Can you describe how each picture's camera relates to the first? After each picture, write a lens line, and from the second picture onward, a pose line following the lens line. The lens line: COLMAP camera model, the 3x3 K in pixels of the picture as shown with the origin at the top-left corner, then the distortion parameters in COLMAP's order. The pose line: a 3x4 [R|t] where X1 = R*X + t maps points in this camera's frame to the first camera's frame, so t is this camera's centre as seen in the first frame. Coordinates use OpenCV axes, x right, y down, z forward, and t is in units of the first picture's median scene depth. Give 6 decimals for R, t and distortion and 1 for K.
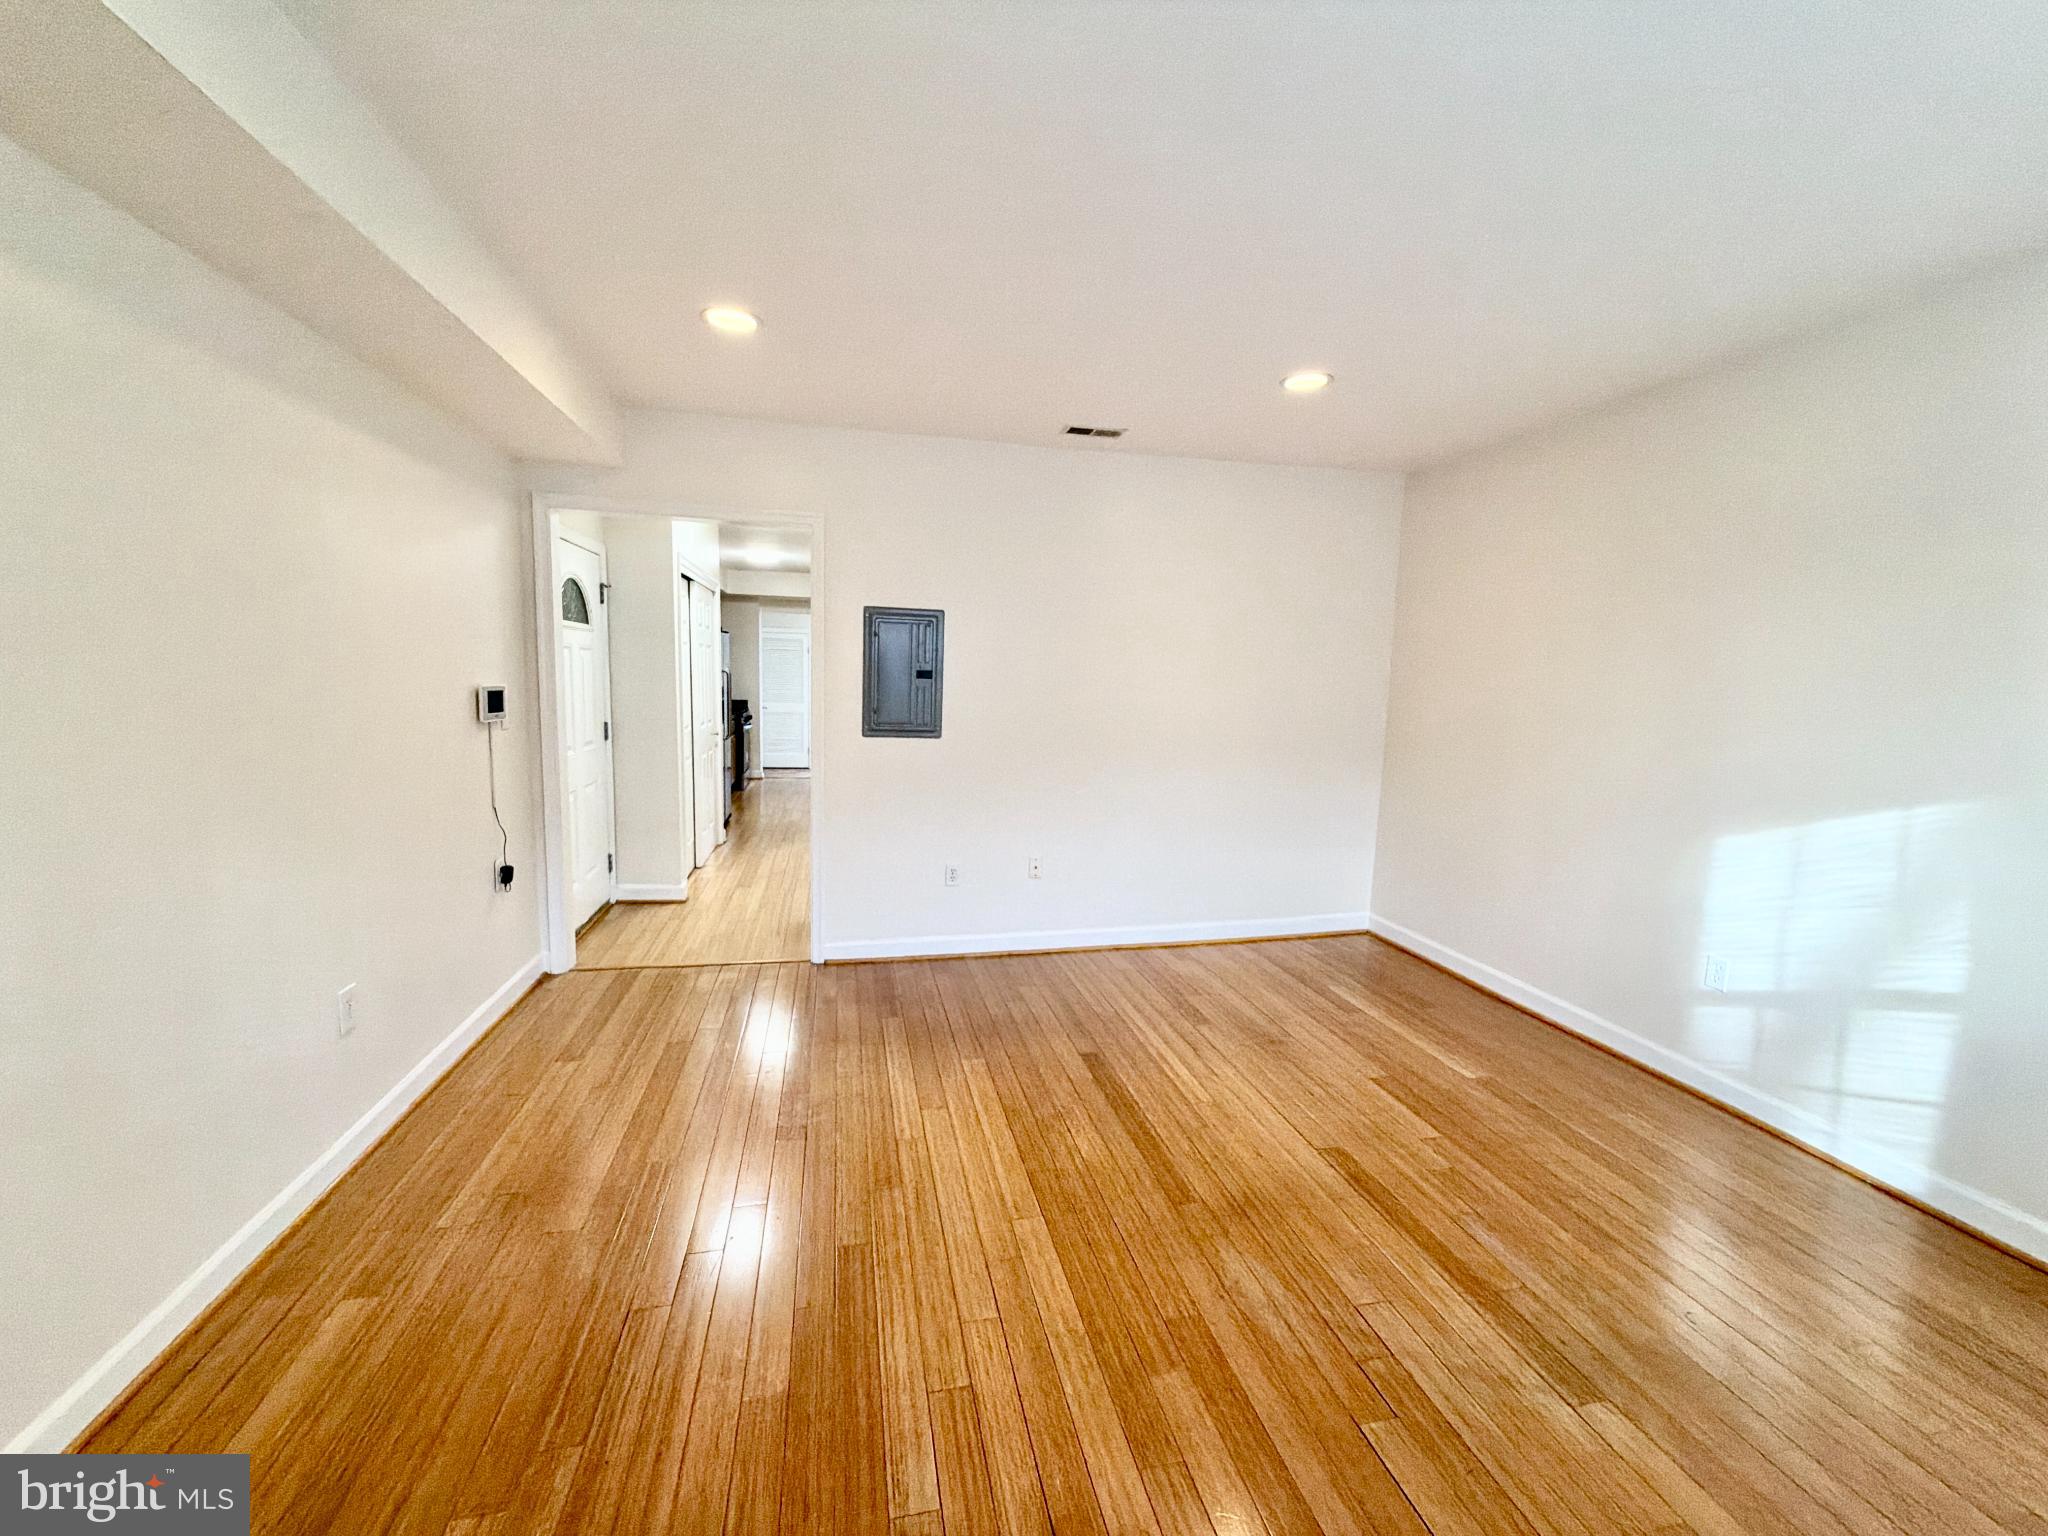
lens RADIAL K [[816.4, 0, 1024.2], [0, 816.4, 771.3], [0, 0, 1]] dist [0.002273, 0.000208]
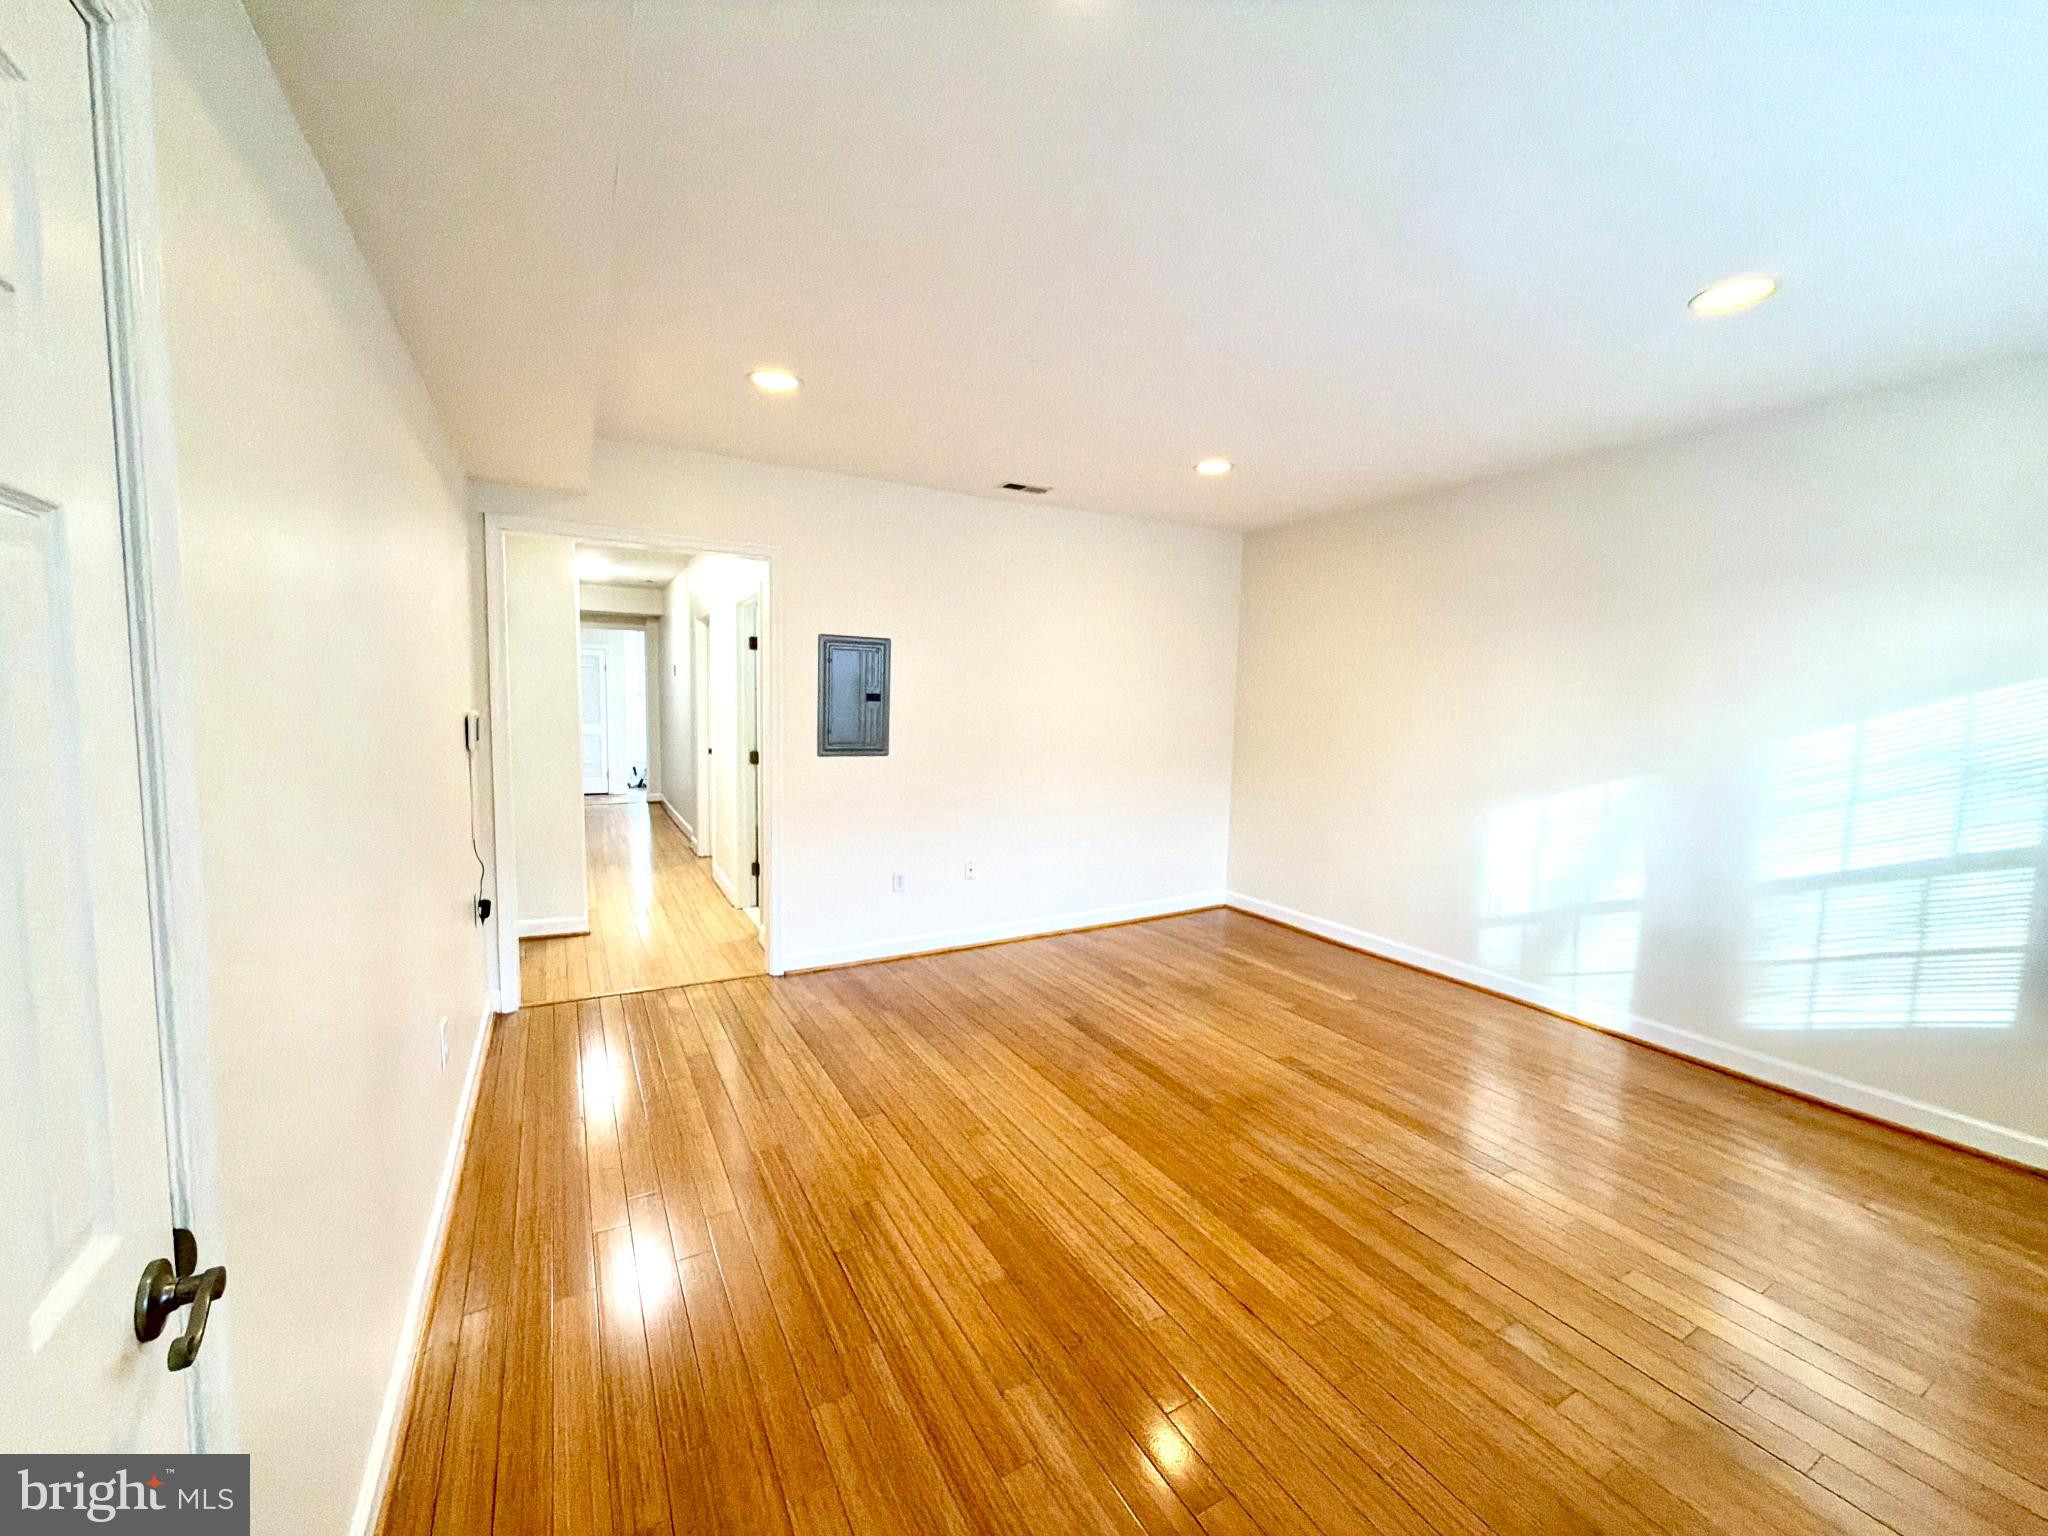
lens RADIAL K [[813.2, 0, 1025.0], [0, 813.2, 776.4], [0, 0, 1]] dist [-0.000255, 0.000197]
pose [[0.955897, -0.035051, 0.291604, -0.267217], [0.038635, 0.999232, -0.006539, 0.000809], [-0.291151, 0.017517, 0.956517, -0.095305]]
